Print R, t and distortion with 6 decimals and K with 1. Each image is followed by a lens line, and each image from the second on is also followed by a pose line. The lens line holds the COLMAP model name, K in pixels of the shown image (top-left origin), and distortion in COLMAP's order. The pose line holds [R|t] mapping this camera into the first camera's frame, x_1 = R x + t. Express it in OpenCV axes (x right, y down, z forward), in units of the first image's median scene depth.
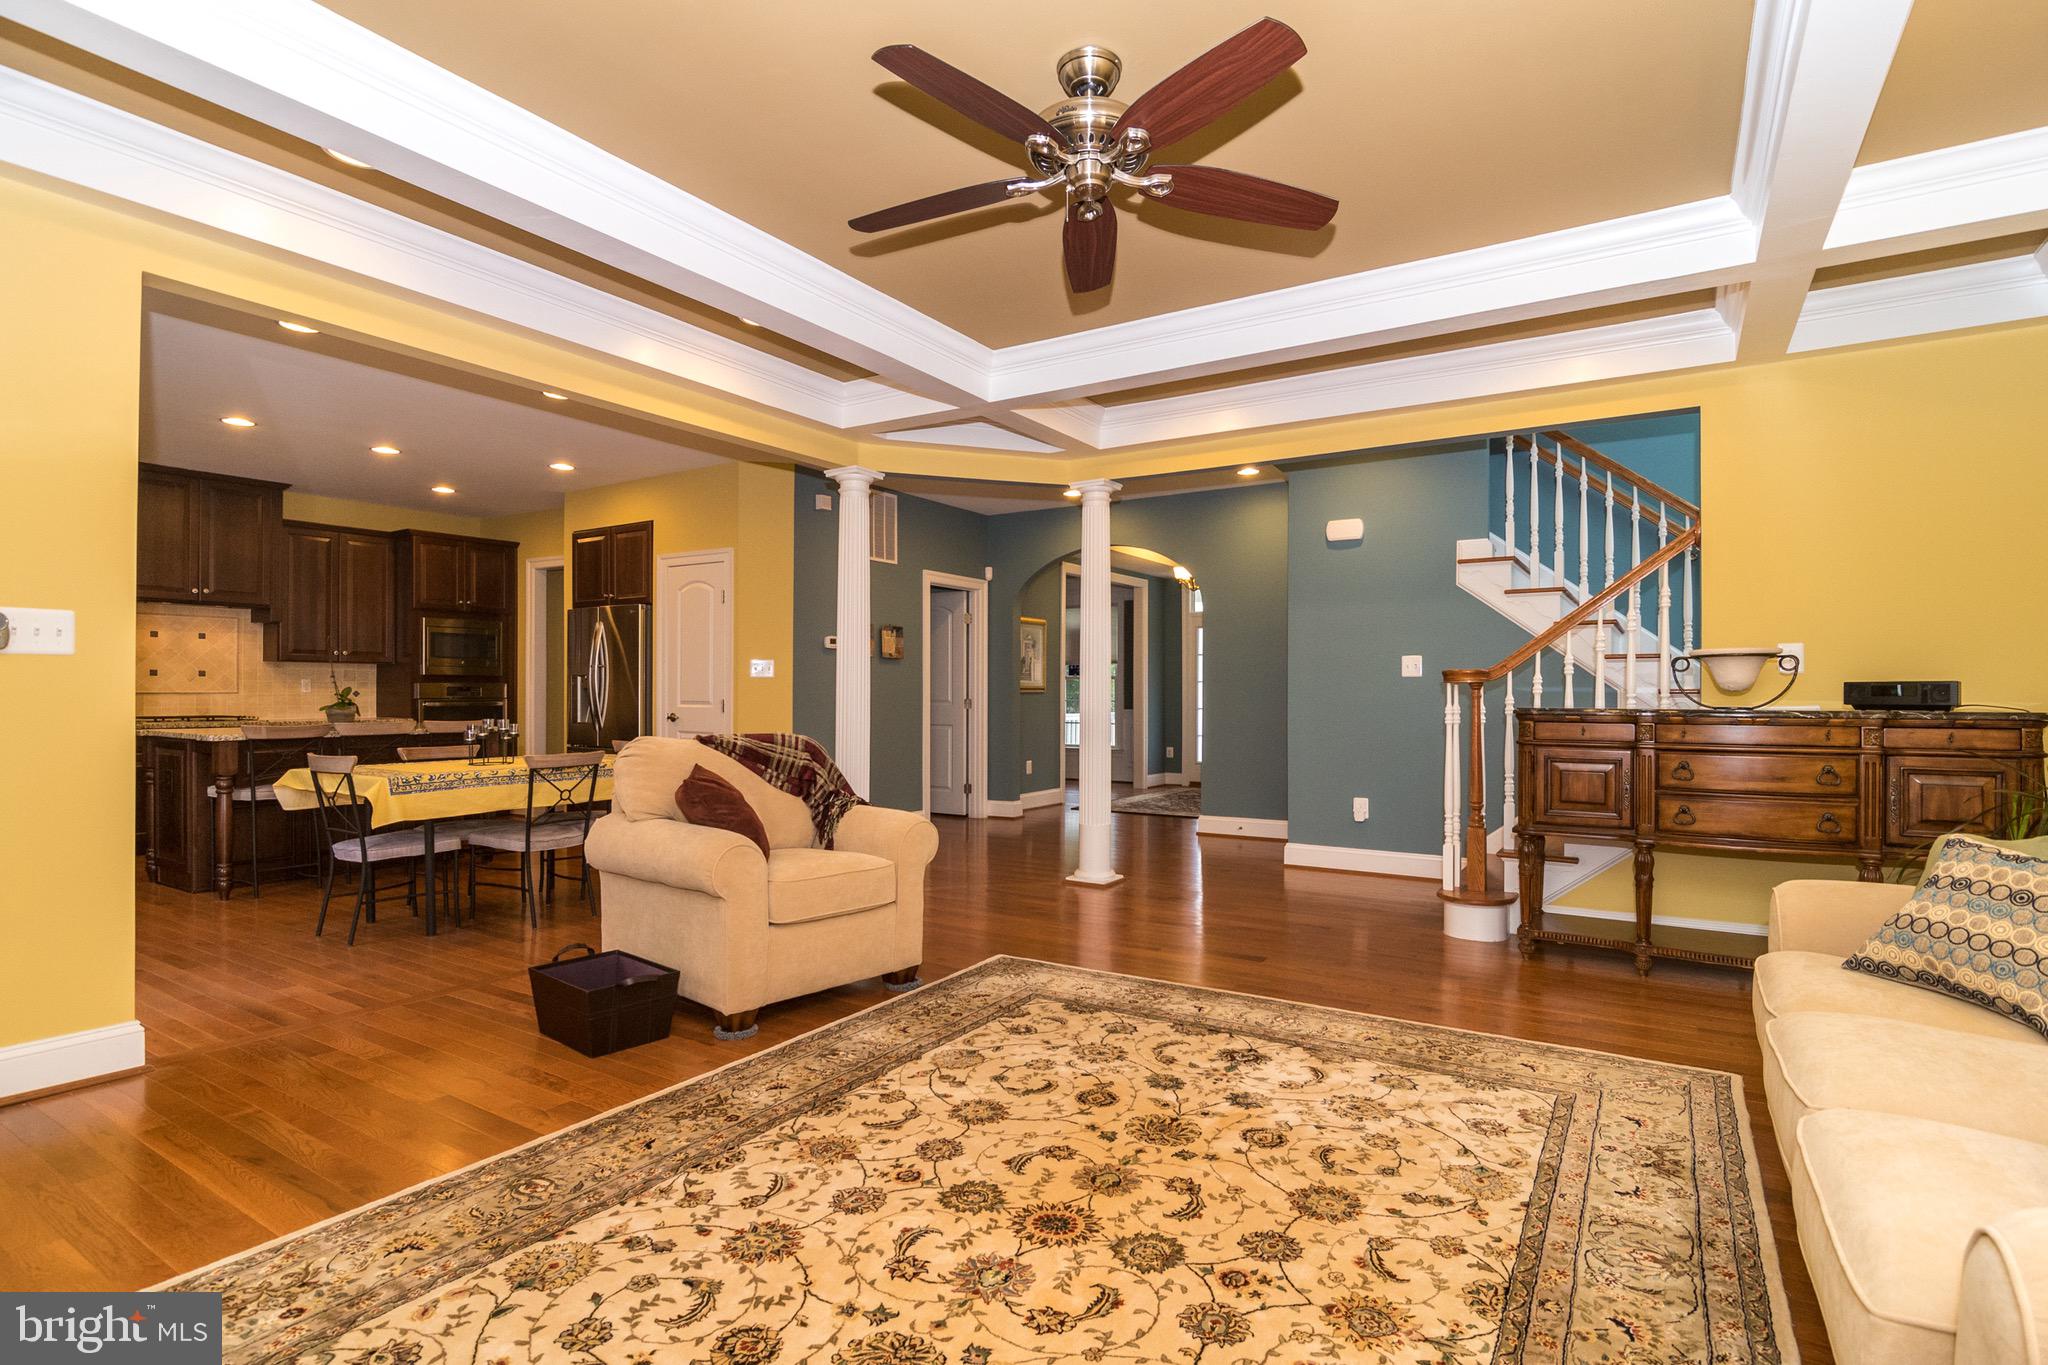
lens RADIAL K [[1002.3, 0, 1038.3], [0, 1002.3, 687.2], [0, 0, 1]] dist [-0.011801, -0.001041]
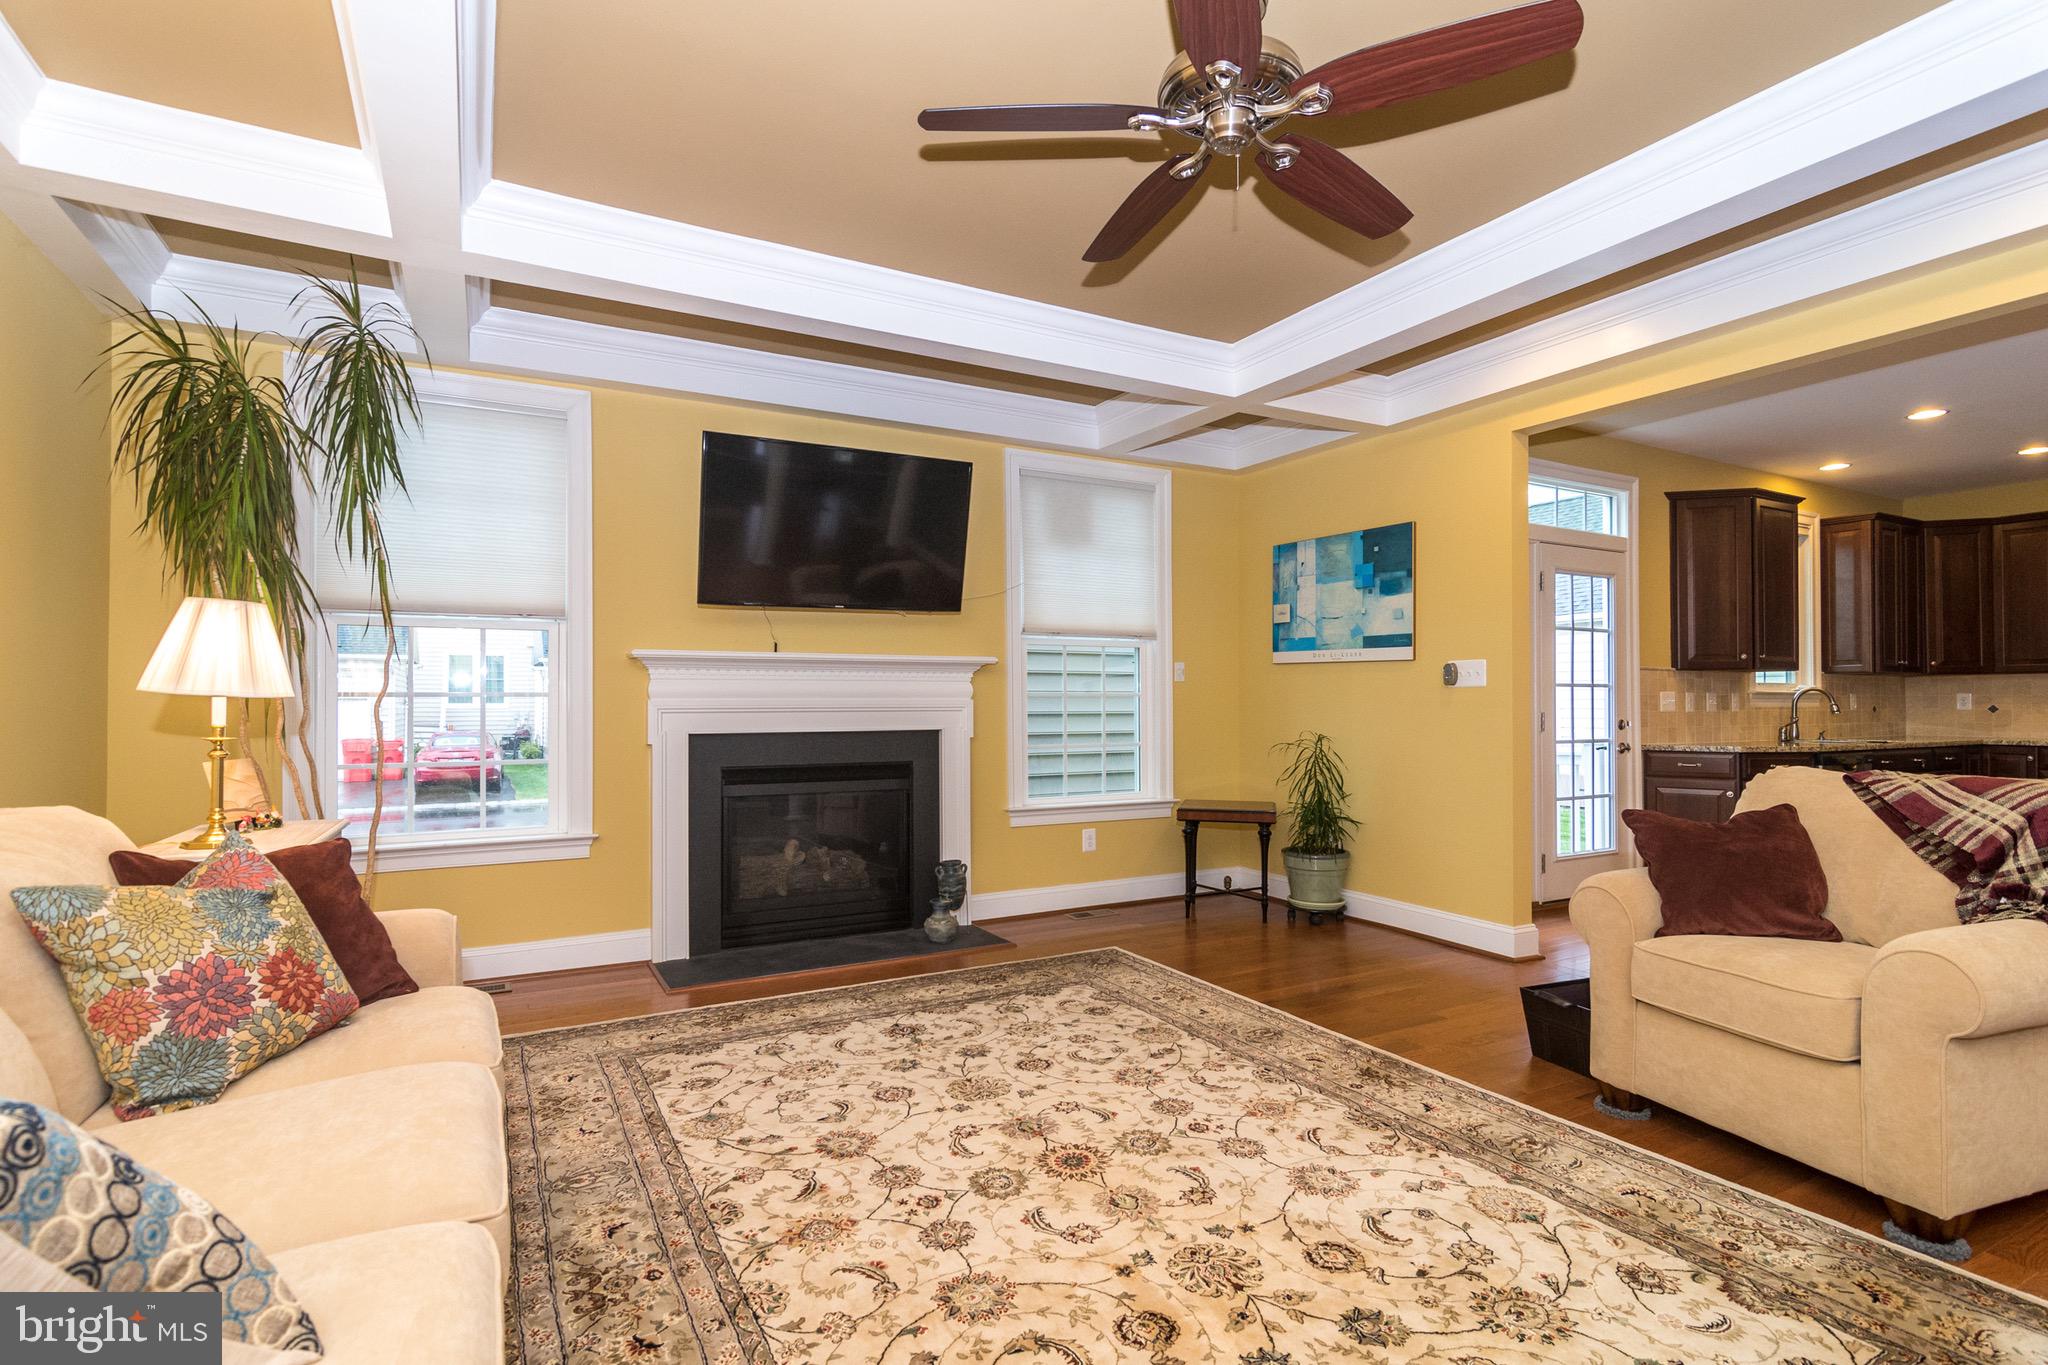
lens RADIAL K [[995.2, 0, 1031.3], [0, 995.2, 689.8], [0, 0, 1]] dist [0.001288, 0.000654]
pose [[-0.483692, -0.015662, -0.875098, 0.809270], [0.005616, 0.999764, -0.020997, 0.004404], [0.875220, -0.015071, -0.483490, 1.151197]]
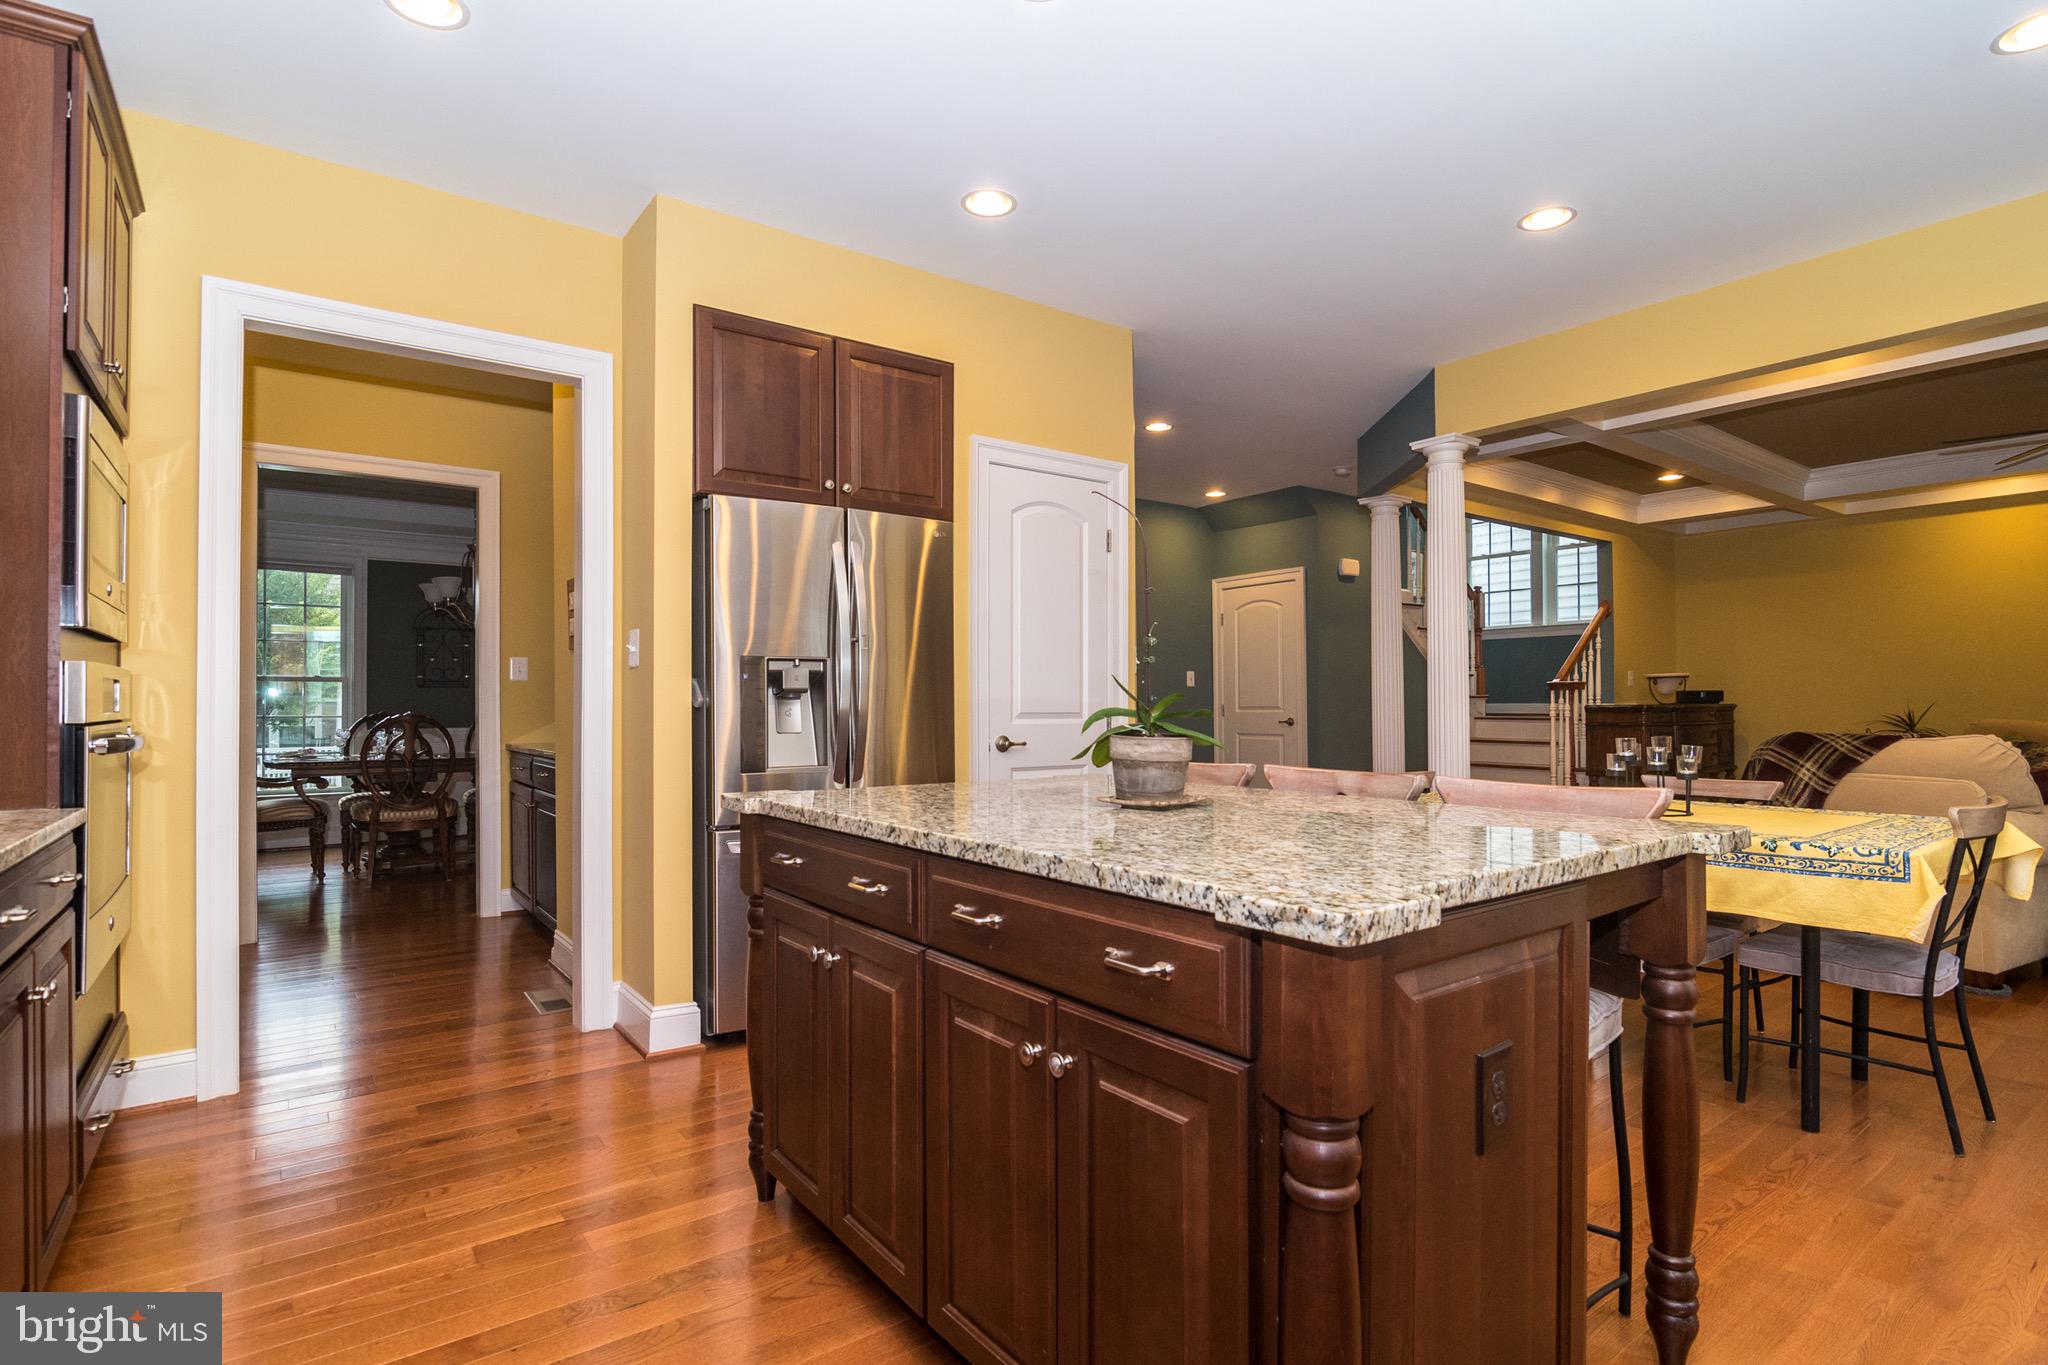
lens RADIAL K [[1015.2, 0, 1030.9], [0, 1015.2, 690.7], [0, 0, 1]] dist [-0.003356, -0.006478]
pose [[0.360732, 0.002689, 0.932666, -2.377987], [0.001157, 0.999994, -0.003331, 0.010756], [-0.932669, 0.002280, 0.360726, 2.132583]]
